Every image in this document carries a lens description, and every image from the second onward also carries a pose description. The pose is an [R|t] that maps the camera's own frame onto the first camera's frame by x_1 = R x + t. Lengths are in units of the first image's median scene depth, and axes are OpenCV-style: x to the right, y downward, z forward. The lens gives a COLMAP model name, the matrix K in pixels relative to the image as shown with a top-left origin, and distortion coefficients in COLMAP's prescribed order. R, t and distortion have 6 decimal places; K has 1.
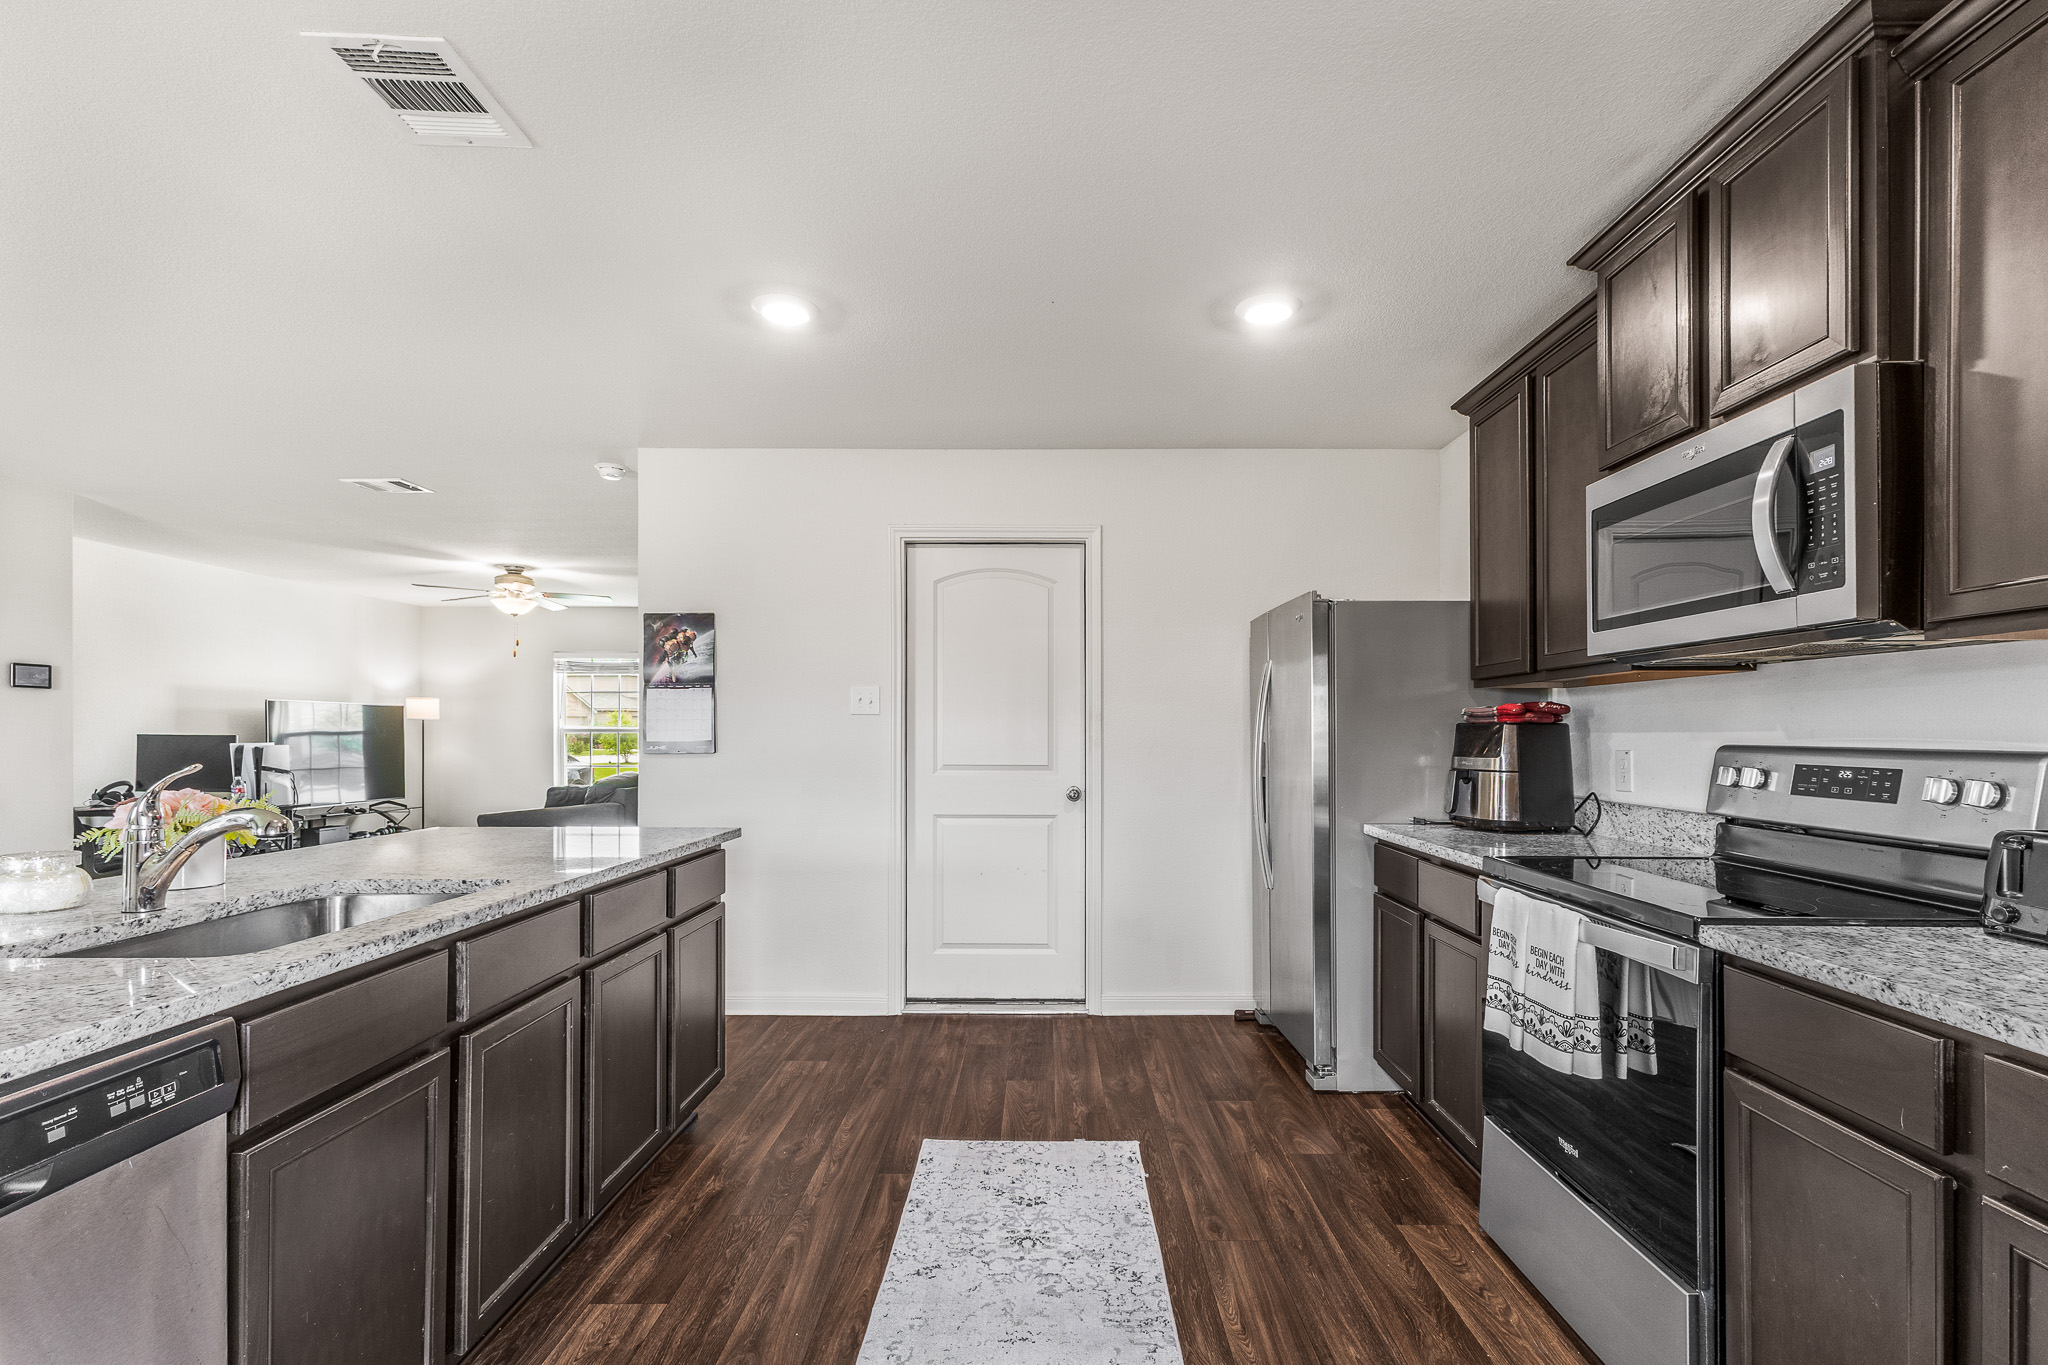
lens RADIAL K [[932.6, 0, 1044.9], [0, 932.6, 731.5], [0, 0, 1]] dist [0.000282, -0.000166]
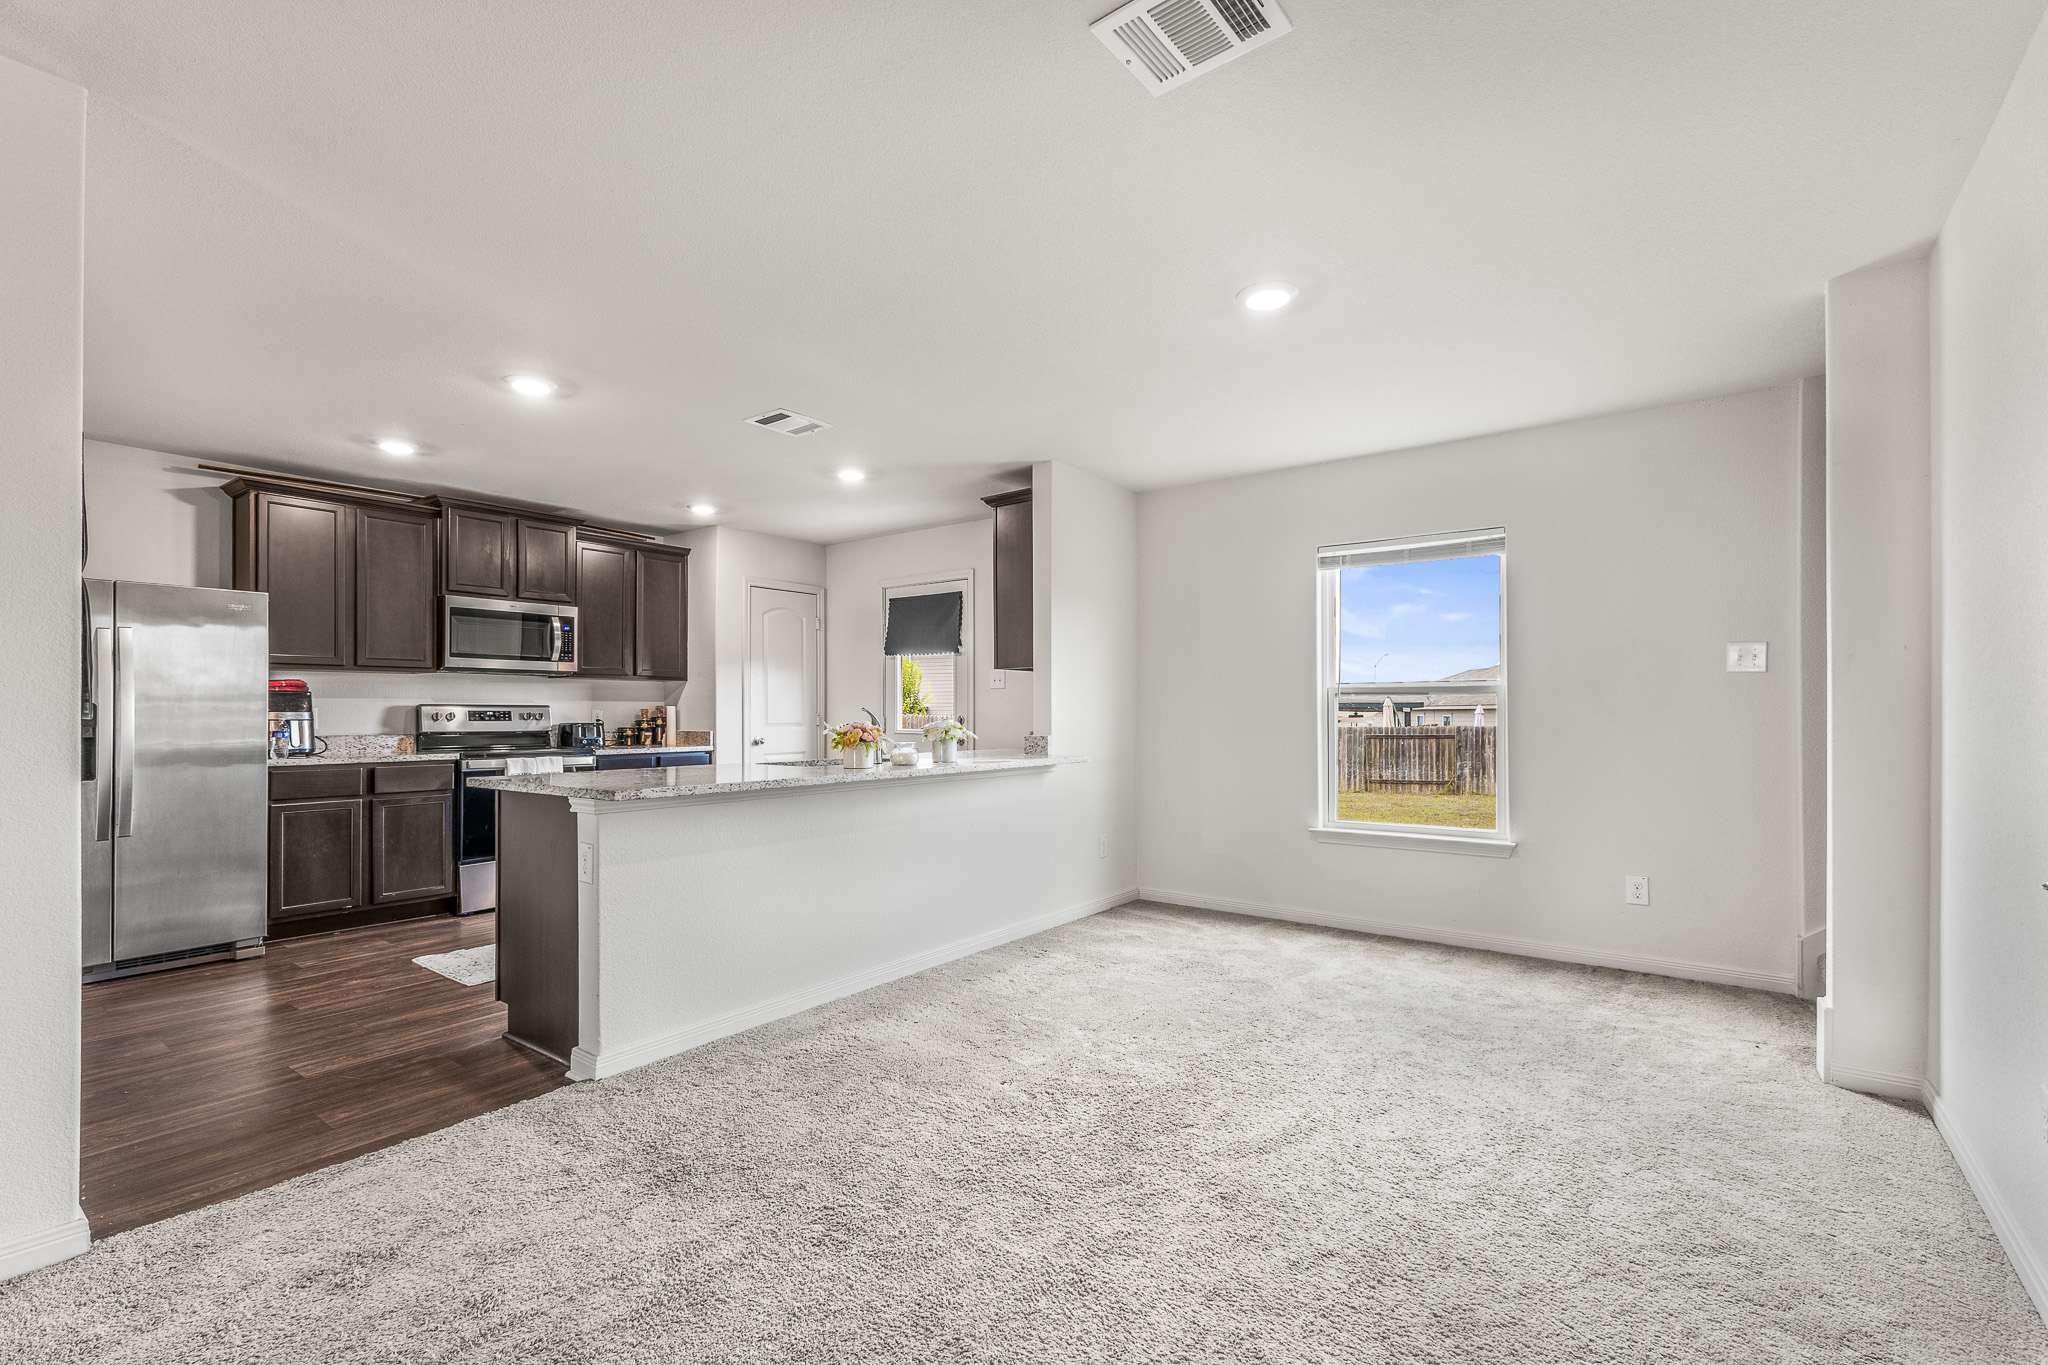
lens RADIAL K [[890.2, 0, 1030.3], [0, 890.2, 696.2], [0, 0, 1]] dist [0.000940, -0.000203]
pose [[-0.798505, 0.010922, 0.601889, -2.242581], [-0.000057, 0.999834, -0.018219, 0.041305], [-0.601988, -0.014582, -0.798372, 2.181654]]
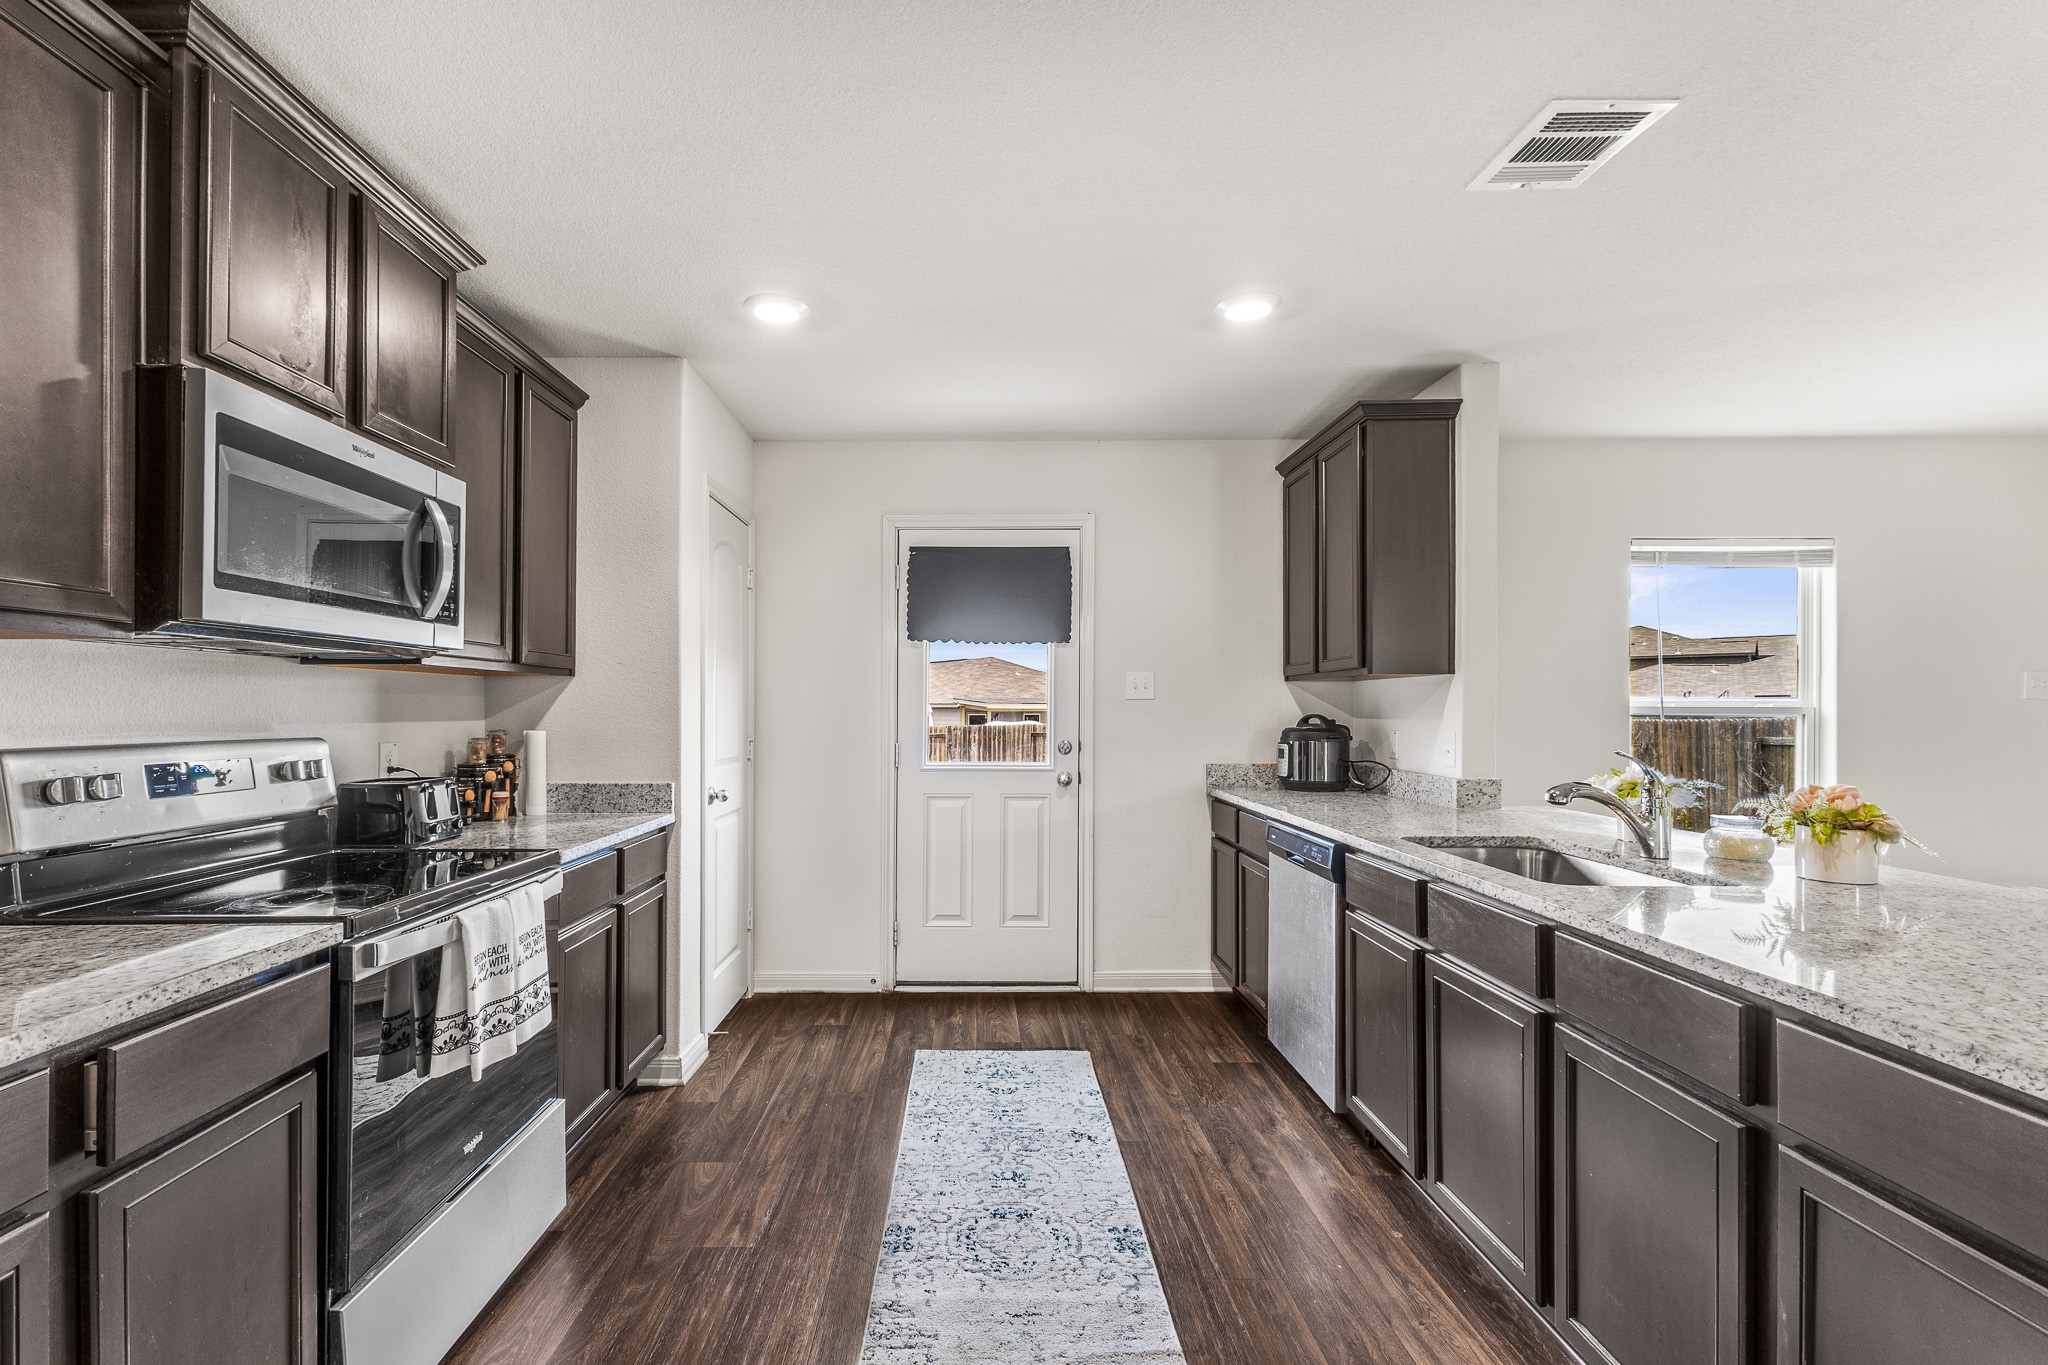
lens RADIAL K [[903.3, 0, 952.5], [0, 903.3, 705.6], [0, 0, 1]] dist [-0.000236, -0.000028]
pose [[-0.999836, 0.000117, 0.018124, 0.032744], [0.000046, 0.999992, -0.003885, -0.017793], [-0.018125, -0.003883, -0.999828, 1.879107]]
